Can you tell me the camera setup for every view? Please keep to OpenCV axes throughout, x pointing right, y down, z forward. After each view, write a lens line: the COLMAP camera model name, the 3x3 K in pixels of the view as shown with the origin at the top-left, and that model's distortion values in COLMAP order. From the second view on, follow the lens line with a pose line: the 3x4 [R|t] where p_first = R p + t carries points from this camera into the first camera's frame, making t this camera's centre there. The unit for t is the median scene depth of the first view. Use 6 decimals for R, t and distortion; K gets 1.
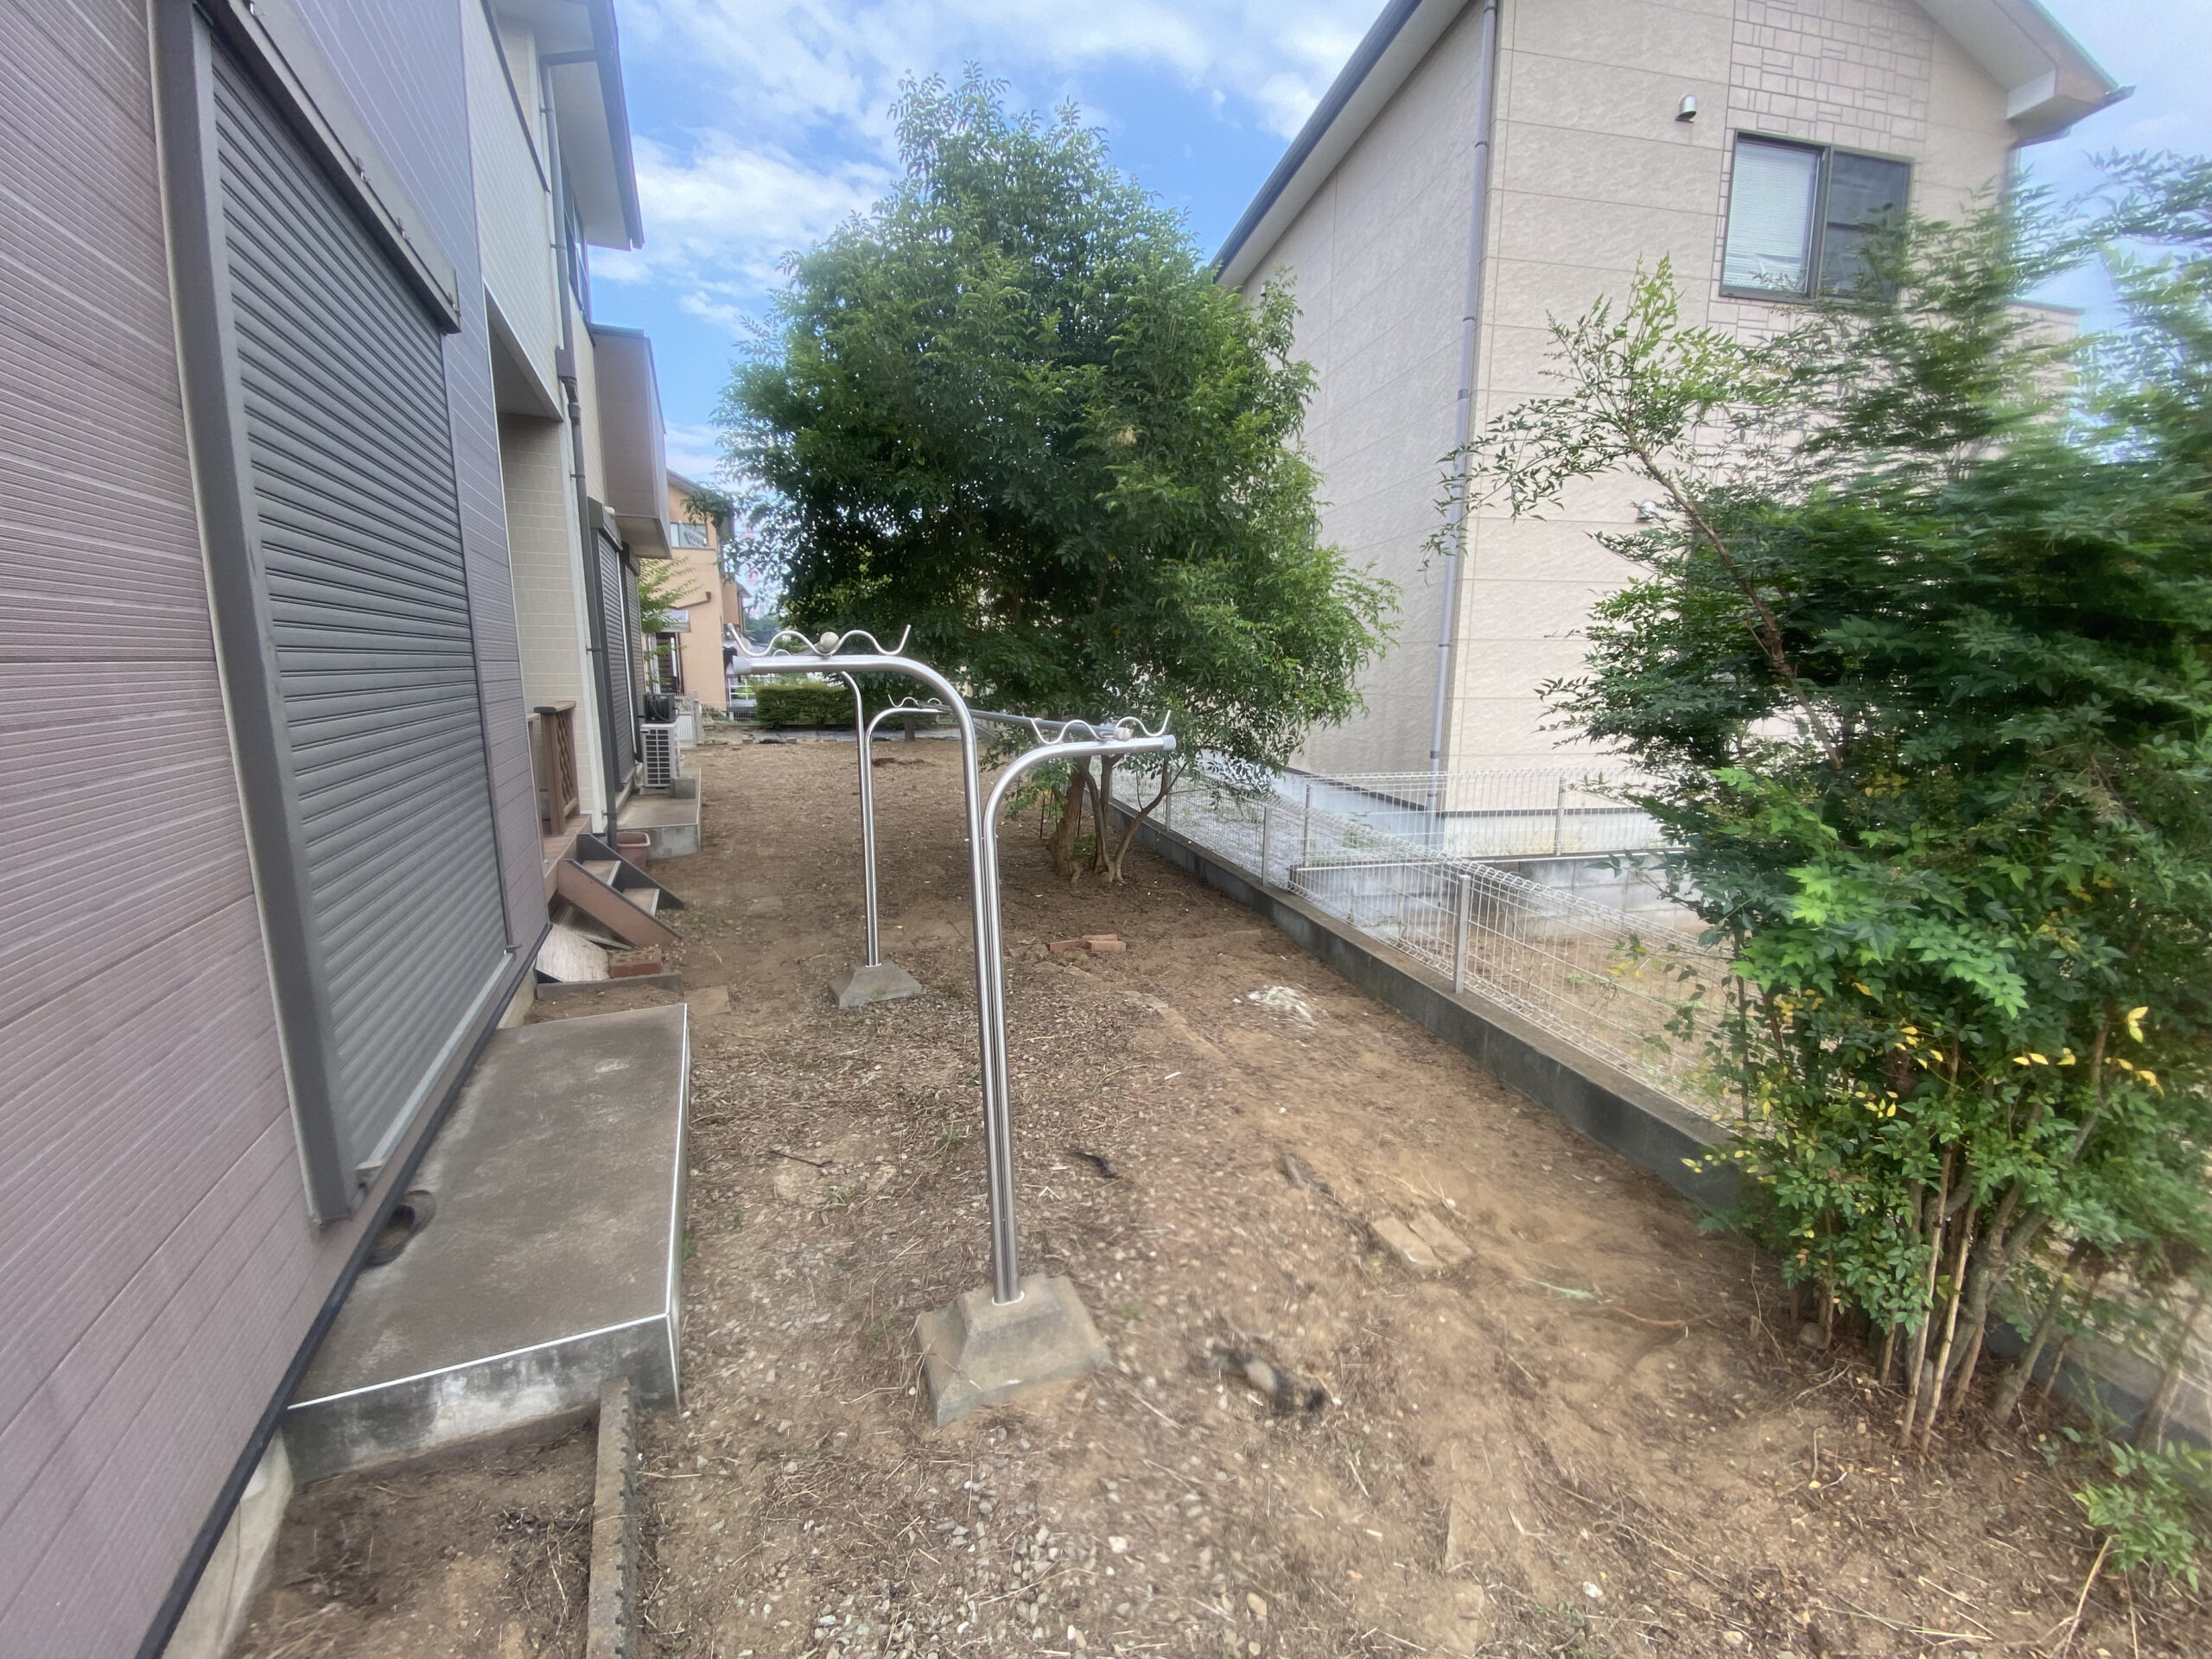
lens RADIAL K [[878.1, 0, 1098.8], [0, 878.1, 831.6], [0, 0, 1]] dist [-0.001196, -0.000384]
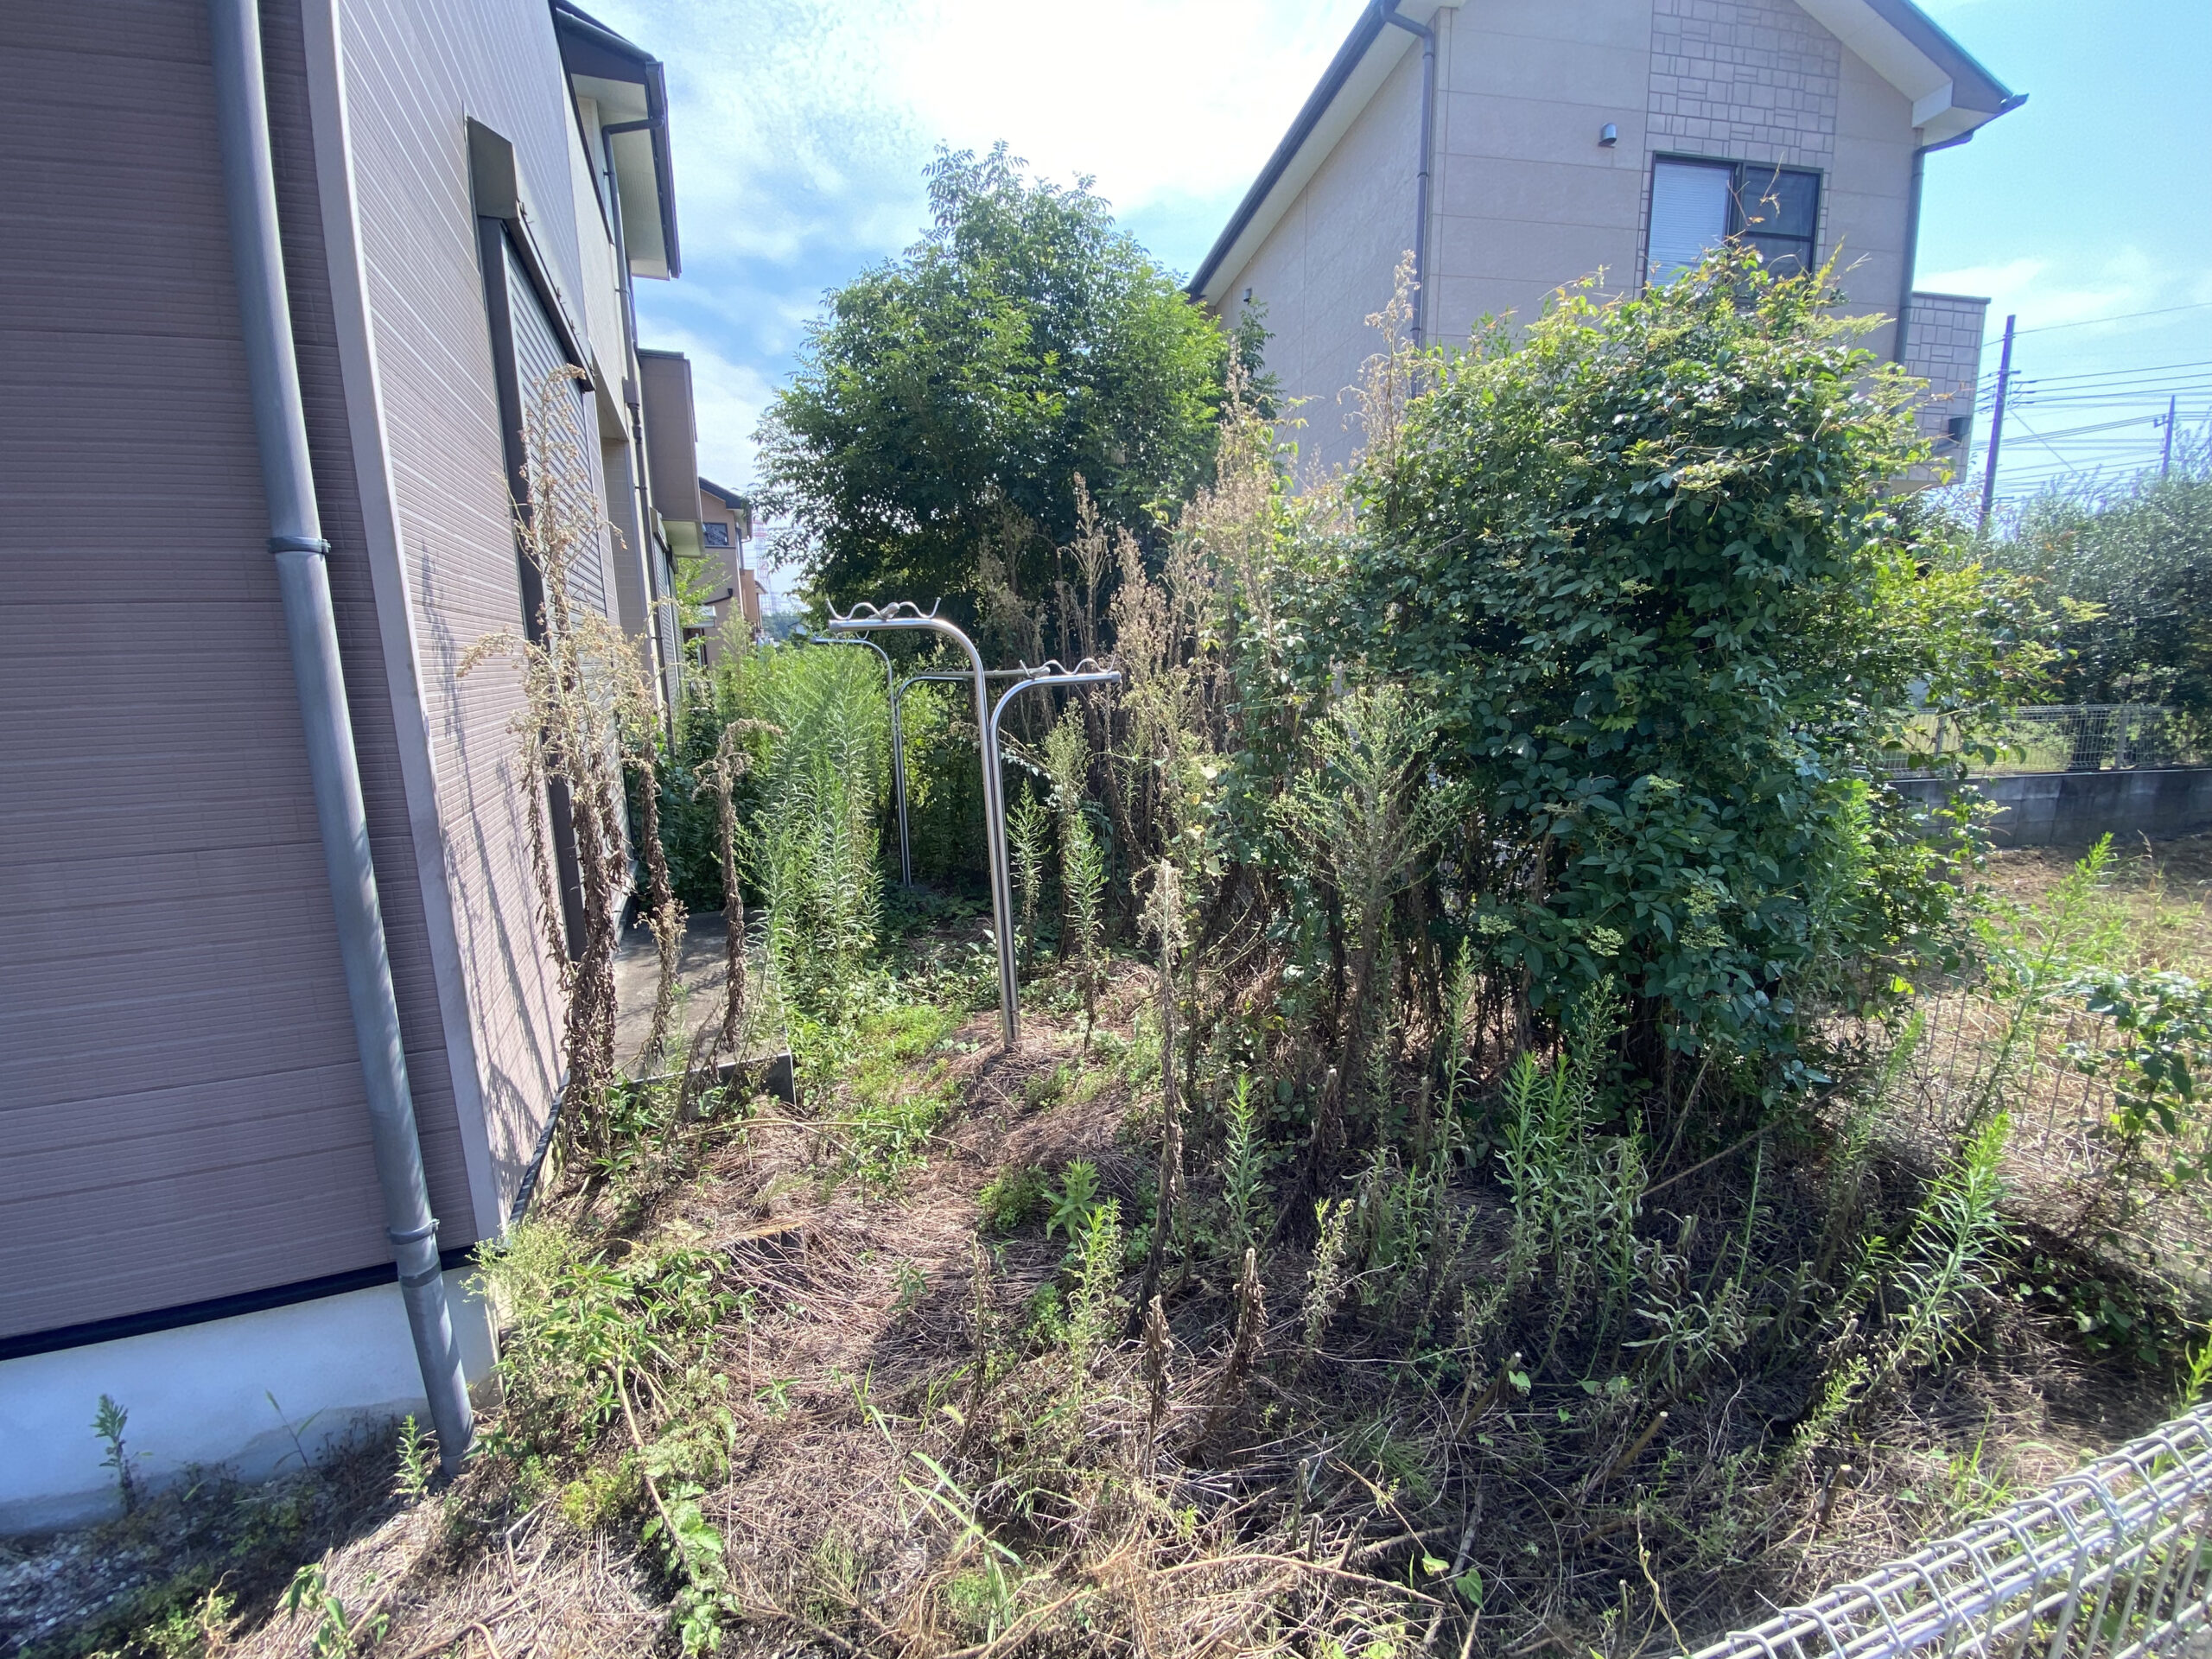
lens RADIAL K [[878.1, 0, 1098.8], [0, 878.1, 831.6], [0, 0, 1]] dist [-0.001196, -0.000384]
pose [[0.999590, -0.016866, -0.023151, 0.027544], [0.017171, 0.999768, 0.013042, 0.042604], [0.022926, -0.013434, 0.999647, -0.149624]]
